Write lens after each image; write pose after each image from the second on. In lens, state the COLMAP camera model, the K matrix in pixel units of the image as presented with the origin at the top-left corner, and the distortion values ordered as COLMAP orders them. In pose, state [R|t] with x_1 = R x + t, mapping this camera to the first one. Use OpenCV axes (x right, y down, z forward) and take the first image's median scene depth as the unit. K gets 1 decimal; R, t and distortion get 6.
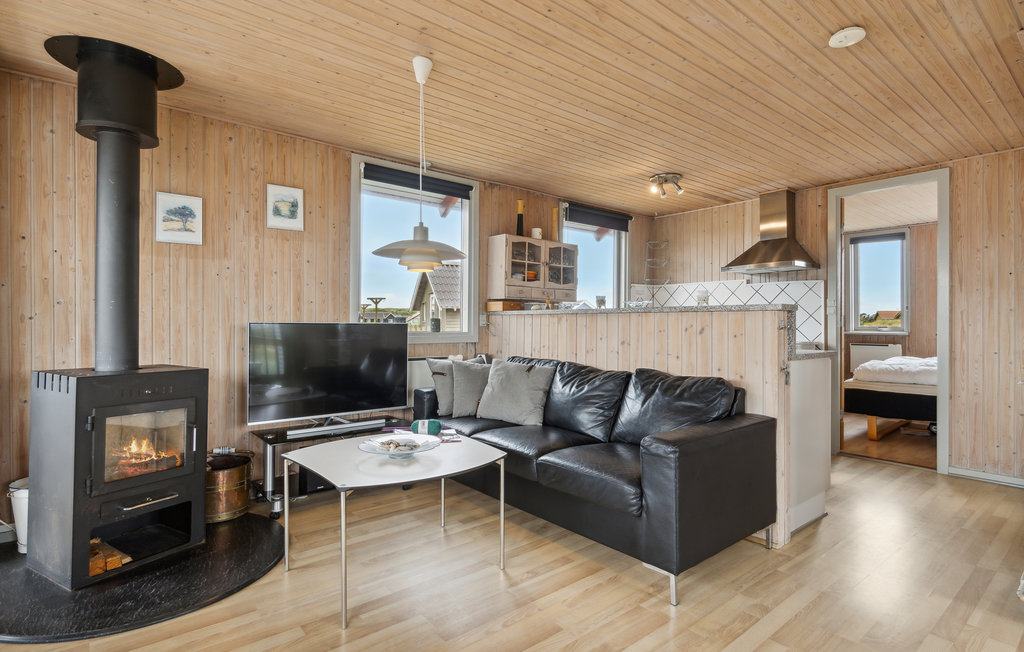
lens RADIAL K [[515.0, 0, 510.7], [0, 515.0, 321.8], [0, 0, 1]] dist [0.001966, -0.000487]
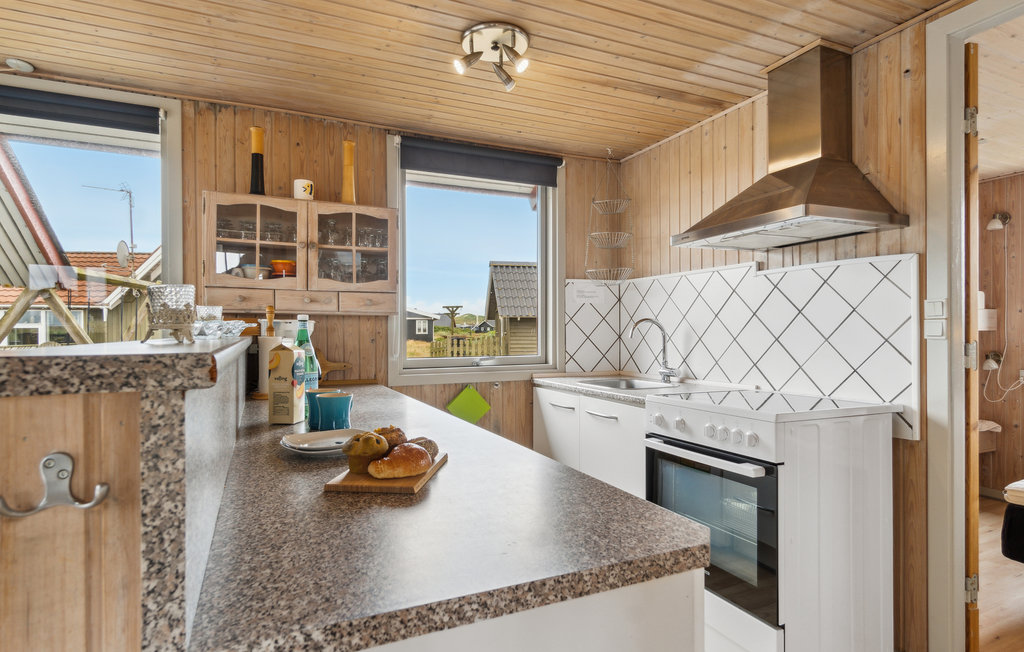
lens RADIAL K [[534.1, 0, 519.6], [0, 534.1, 331.9], [0, 0, 1]] dist [-0.012660, 0.004427]
pose [[0.966153, -0.006026, -0.257900, 0.401088], [0.007927, 0.999949, 0.006332, -0.023514], [0.257848, -0.008162, 0.966151, 0.503283]]
